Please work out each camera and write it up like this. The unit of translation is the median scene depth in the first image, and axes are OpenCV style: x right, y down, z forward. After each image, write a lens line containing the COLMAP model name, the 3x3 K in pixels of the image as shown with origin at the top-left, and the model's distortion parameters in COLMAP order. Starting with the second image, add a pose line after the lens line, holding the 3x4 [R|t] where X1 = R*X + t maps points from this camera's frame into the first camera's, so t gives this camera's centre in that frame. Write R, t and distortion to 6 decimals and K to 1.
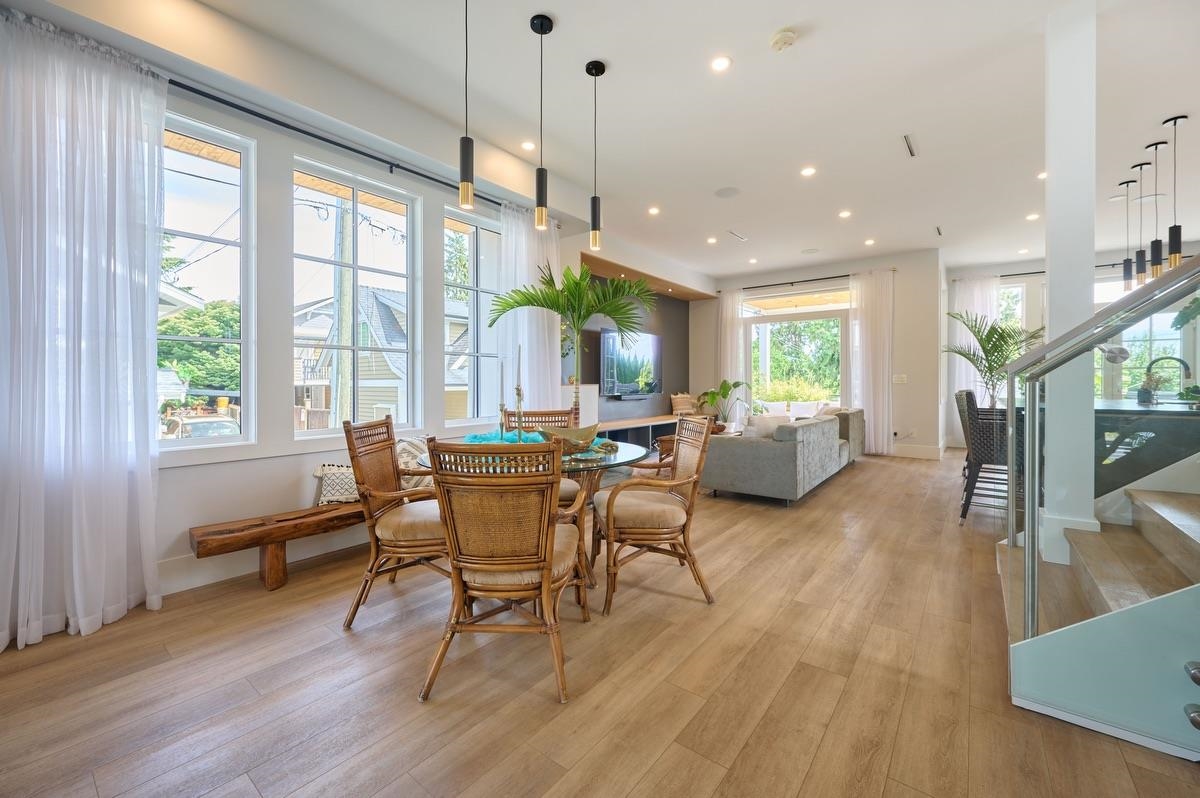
lens RADIAL K [[483.6, 0, 596.1], [0, 483.6, 389.4], [0, 0, 1]] dist [0.002875, 0.000069]
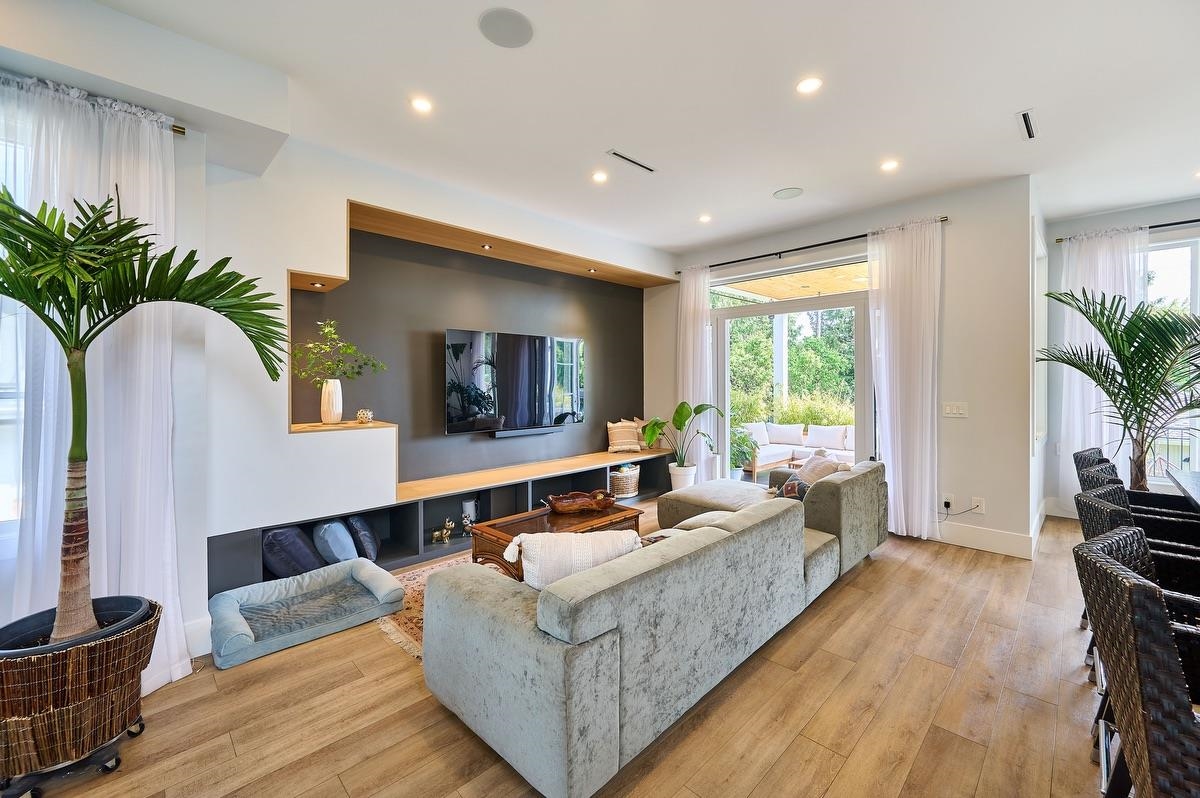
lens RADIAL K [[483.6, 0, 598.0], [0, 483.6, 388.8], [0, 0, 1]] dist [0.002875, 0.000069]
pose [[0.992571, -0.002670, -0.121636, 0.259093], [0.003032, 0.999992, 0.002788, -0.045268], [0.121627, -0.003136, 0.992571, 0.353433]]
